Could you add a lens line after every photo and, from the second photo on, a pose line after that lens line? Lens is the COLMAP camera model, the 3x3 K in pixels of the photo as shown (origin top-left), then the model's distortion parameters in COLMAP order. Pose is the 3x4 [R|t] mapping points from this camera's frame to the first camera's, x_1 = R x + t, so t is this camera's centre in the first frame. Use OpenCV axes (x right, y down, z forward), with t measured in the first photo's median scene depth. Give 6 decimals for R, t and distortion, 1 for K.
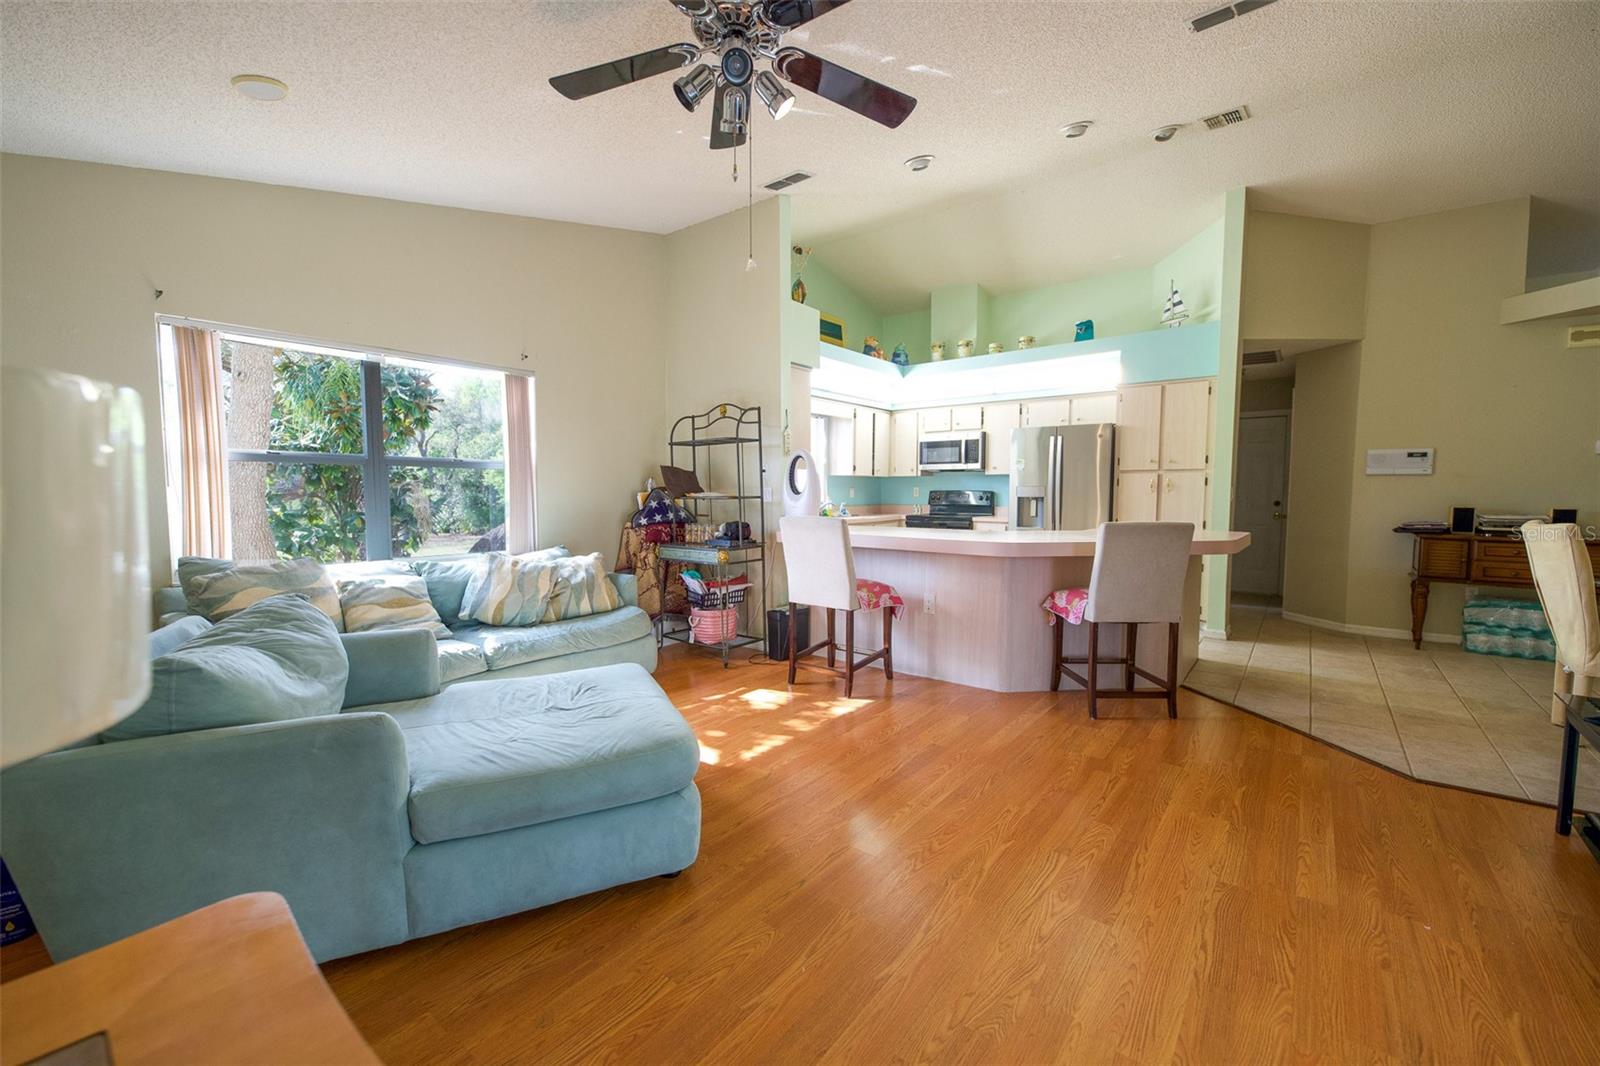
lens RADIAL K [[657.1, 0, 800.0], [0, 657.1, 533.0], [0, 0, 1]] dist [0.027105, -0.009942]
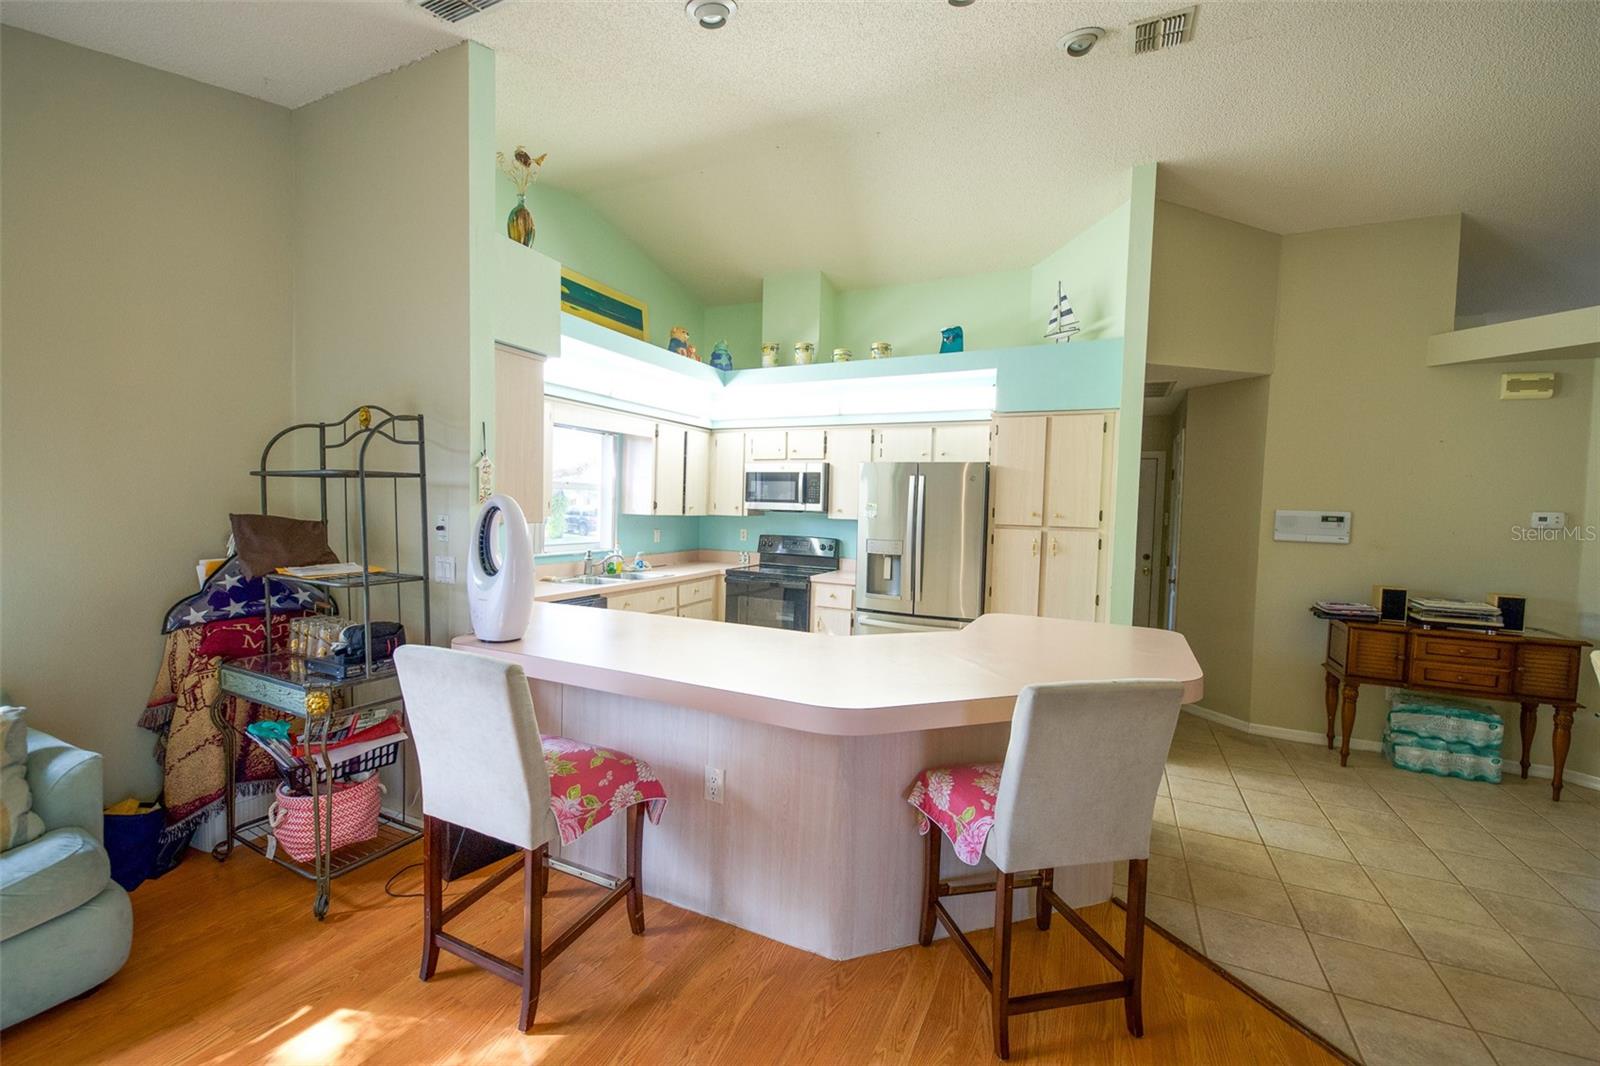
lens RADIAL K [[657.1, 0, 800.0], [0, 657.1, 533.0], [0, 0, 1]] dist [0.027105, -0.009942]
pose [[0.976638, 0.016663, 0.214245, 0.110646], [-0.012828, 0.999732, -0.019279, -0.073895], [-0.214509, 0.016080, 0.976590, 0.335287]]
